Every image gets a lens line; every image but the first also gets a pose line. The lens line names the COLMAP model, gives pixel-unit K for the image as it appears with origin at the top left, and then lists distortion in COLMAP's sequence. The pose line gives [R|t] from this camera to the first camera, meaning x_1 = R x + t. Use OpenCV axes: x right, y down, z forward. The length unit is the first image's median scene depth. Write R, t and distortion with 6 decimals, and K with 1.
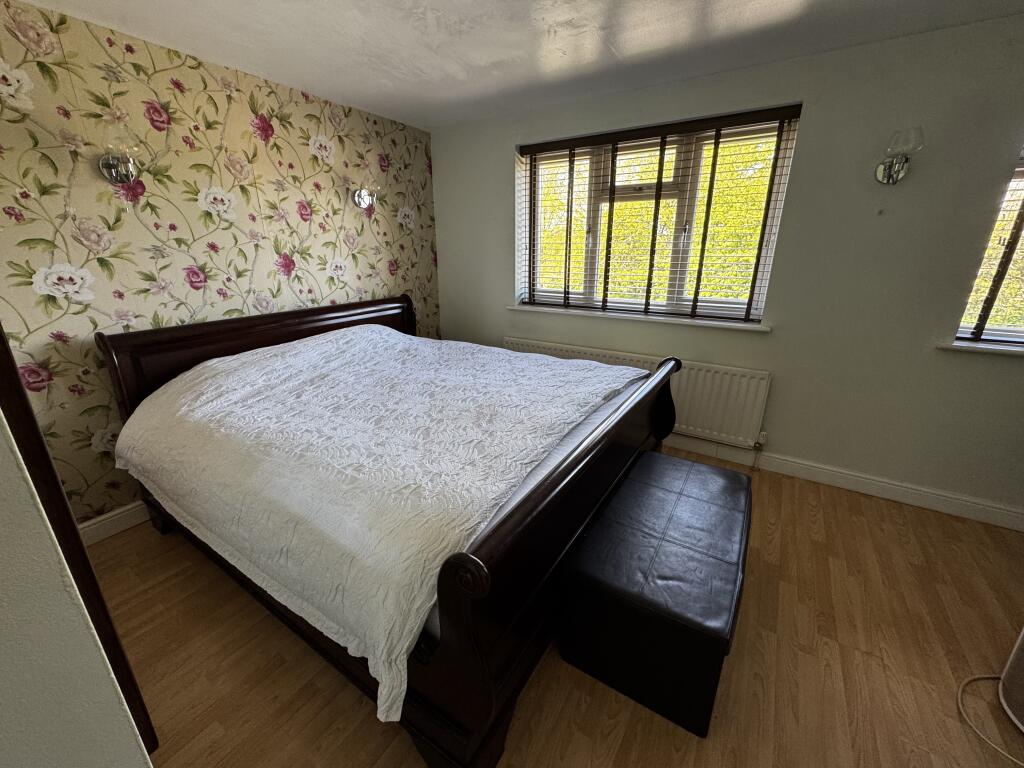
lens RADIAL K [[413.1, 0, 512.0], [0, 413.1, 384.0], [0, 0, 1]] dist [0.001050, -0.000115]
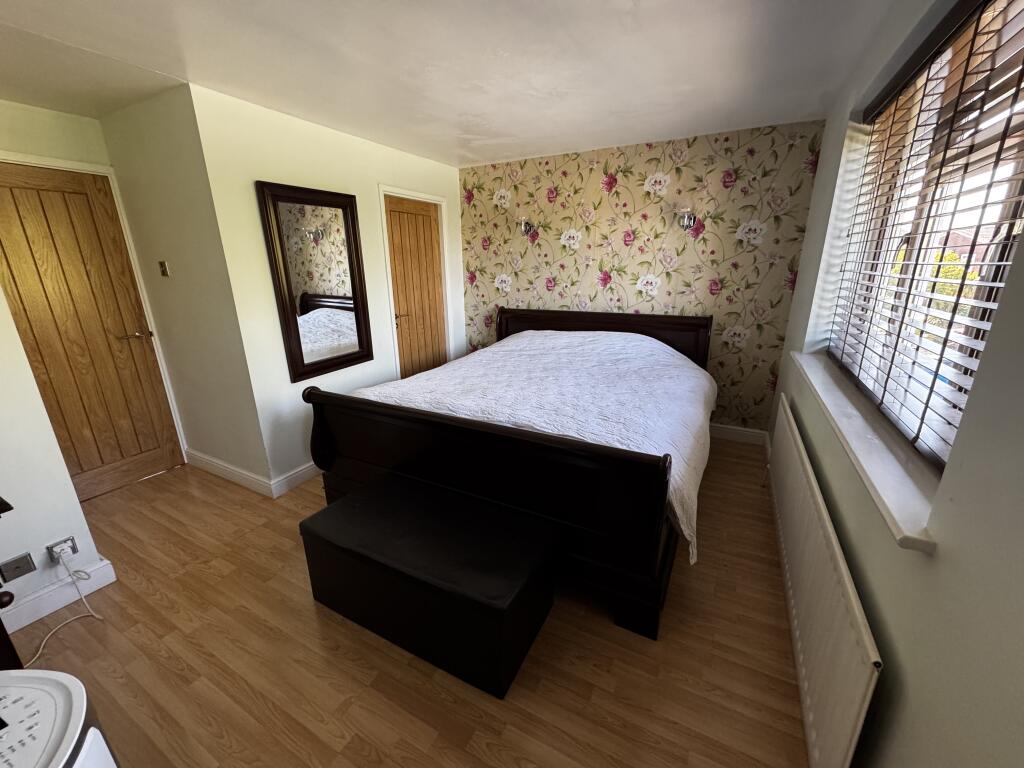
lens RADIAL K [[401.3, 0, 515.3], [0, 401.3, 383.8], [0, 0, 1]] dist [-0.003945, -0.000101]
pose [[0.077244, 0.283081, -0.955980, 0.786614], [-0.306868, 0.919049, 0.247350, -0.206222], [0.948612, 0.274253, 0.157859, 0.603104]]
